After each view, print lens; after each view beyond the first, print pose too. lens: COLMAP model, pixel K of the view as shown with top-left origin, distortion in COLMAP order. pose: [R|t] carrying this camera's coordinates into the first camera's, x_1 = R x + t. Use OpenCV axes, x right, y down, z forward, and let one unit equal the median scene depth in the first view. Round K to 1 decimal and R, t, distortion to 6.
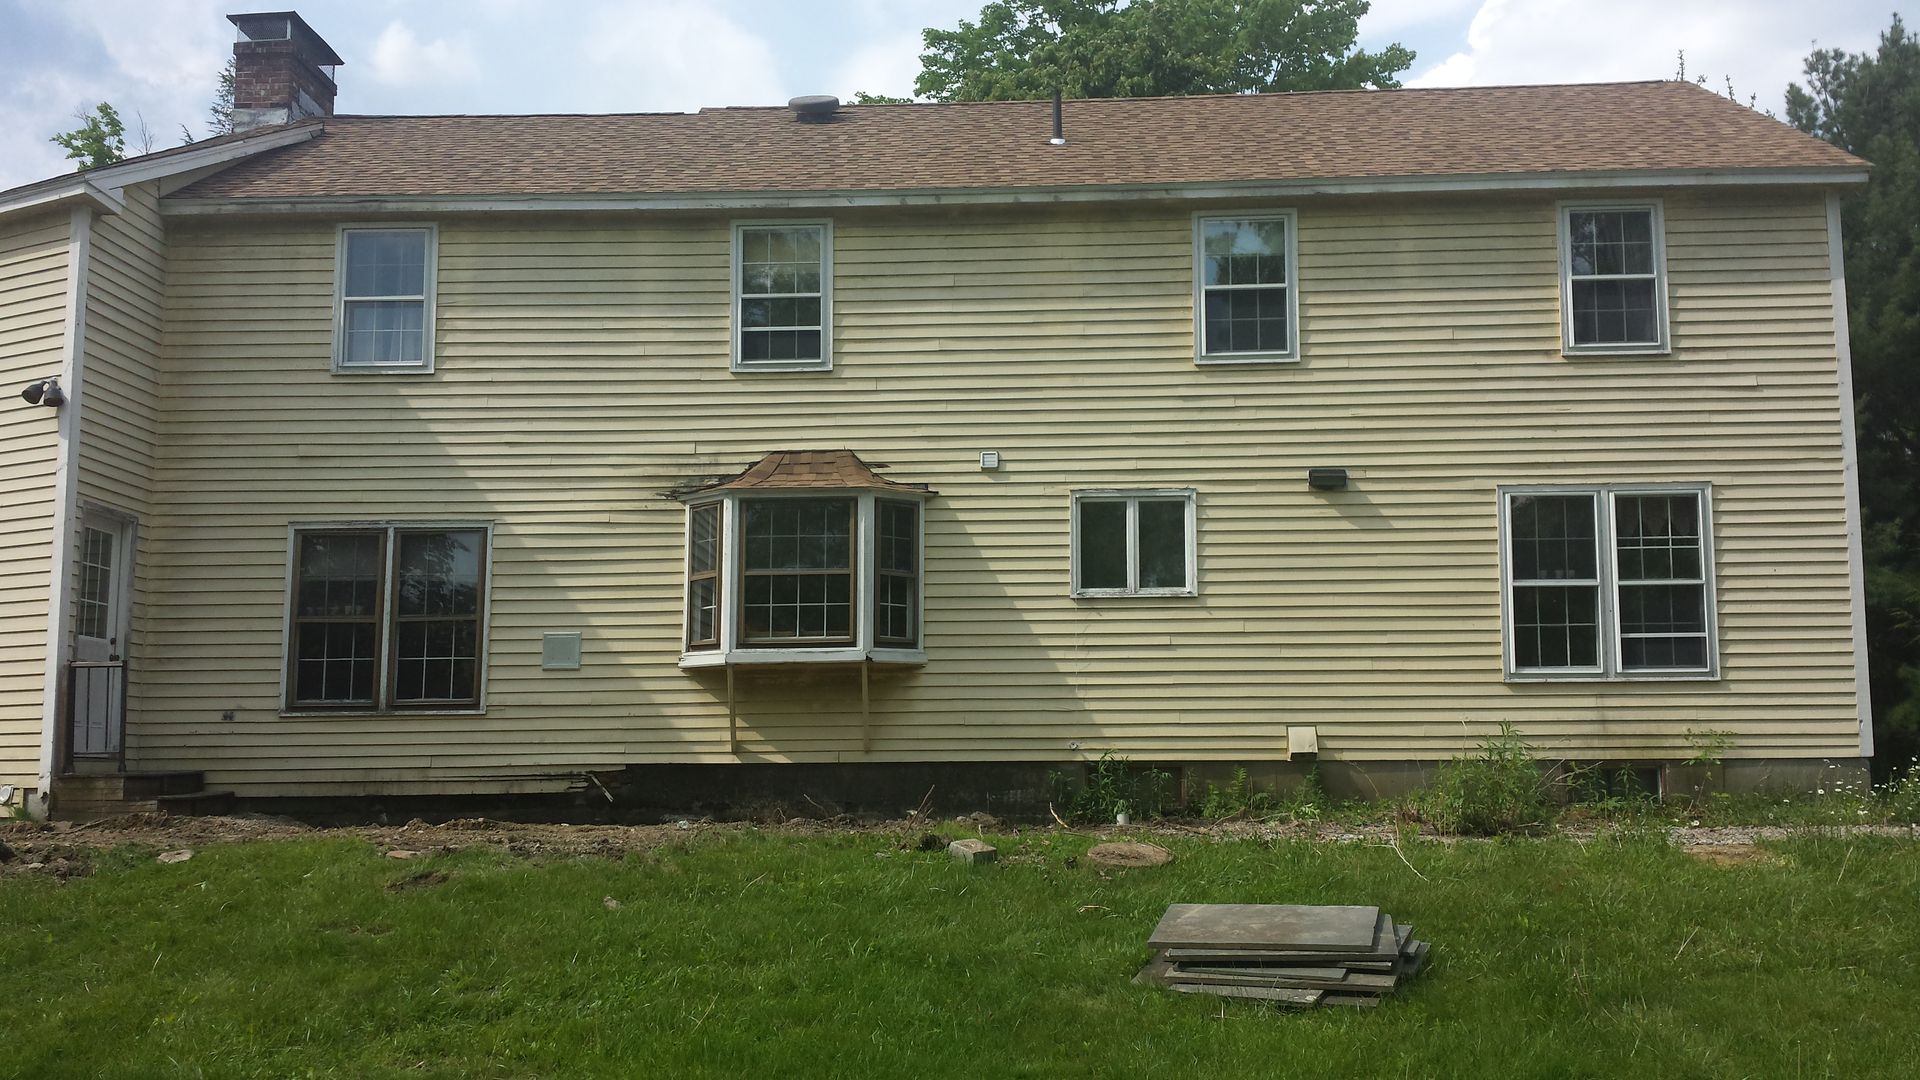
lens RADIAL K [[1786.5, 0, 960.0], [0, 1786.5, 540.0], [0, 0, 1]] dist [0.128412, -0.394535]
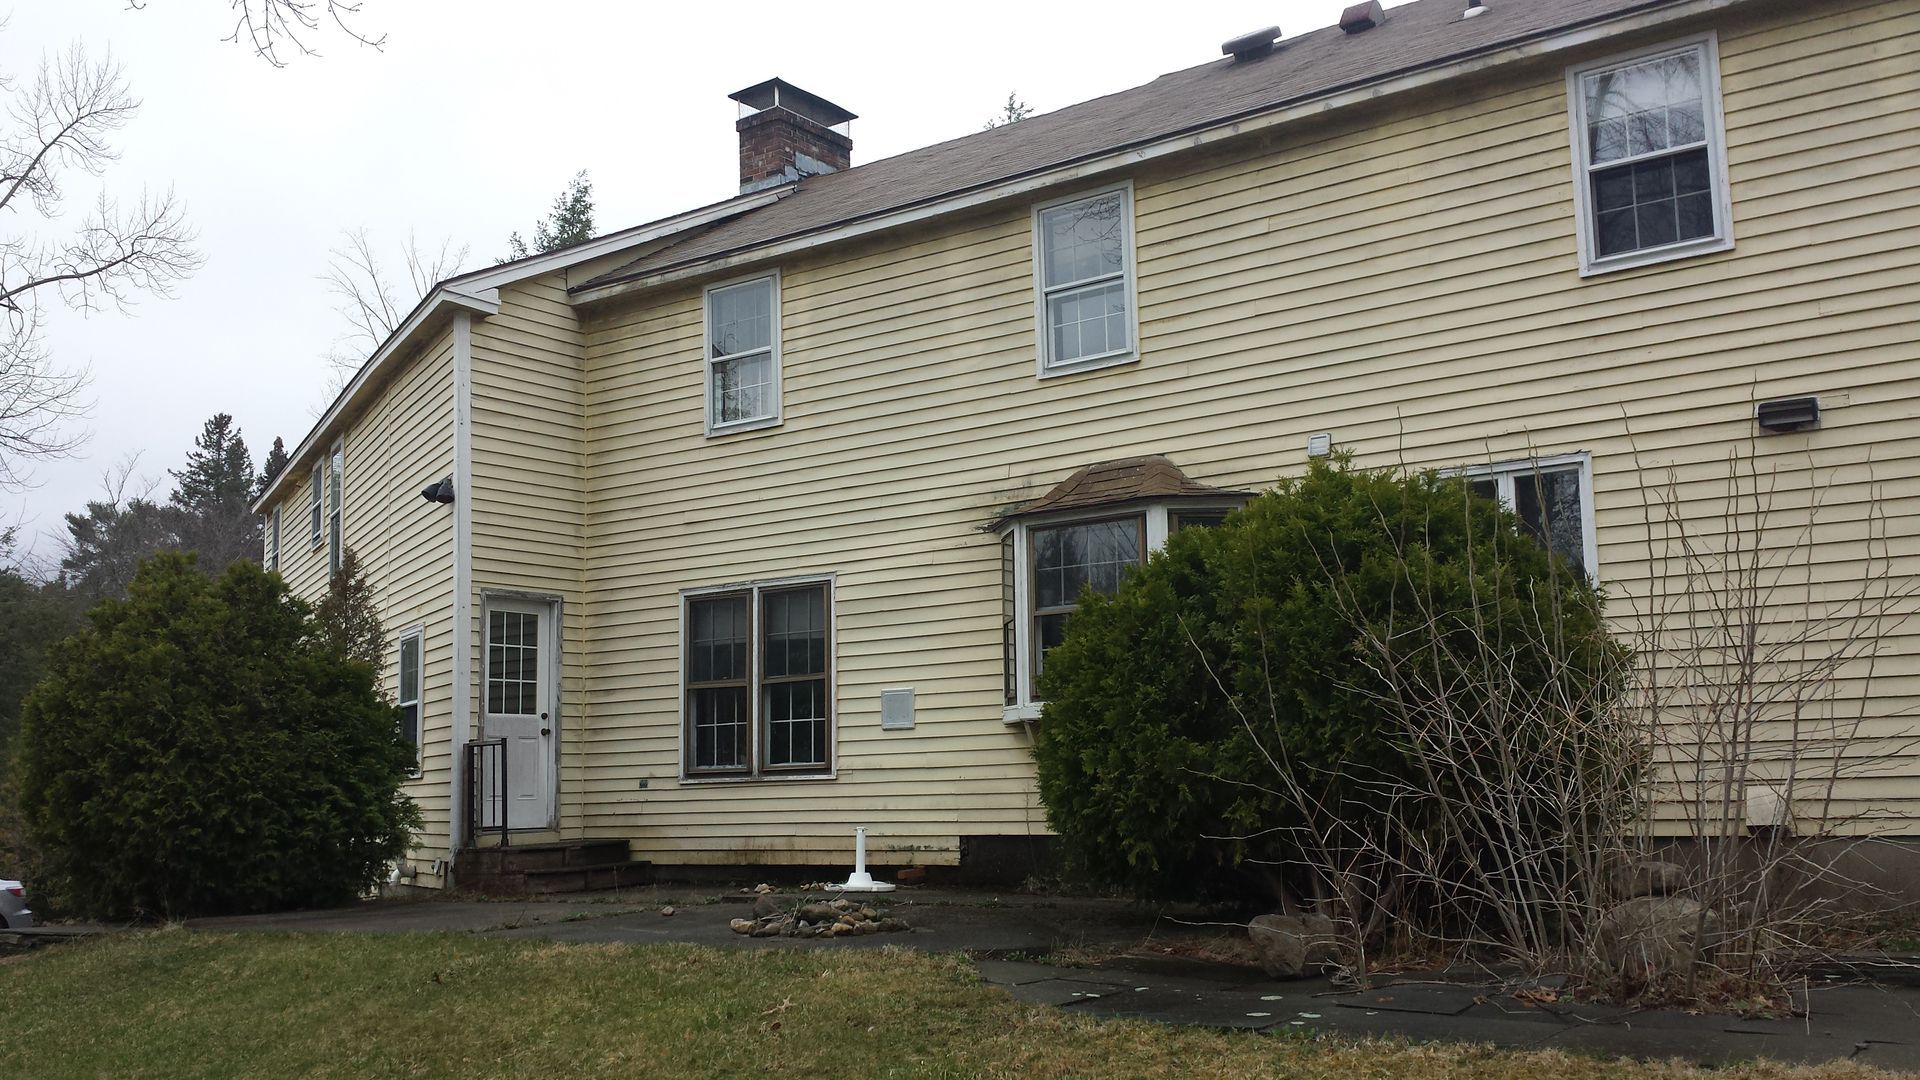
lens RADIAL K [[1786.5, 0, 960.0], [0, 1786.5, 540.0], [0, 0, 1]] dist [0.128412, -0.394535]
pose [[0.822287, -0.088887, -0.562088, 0.323436], [0.087321, 0.995737, -0.029720, 0.006014], [0.562334, -0.024644, 0.826543, 0.263985]]
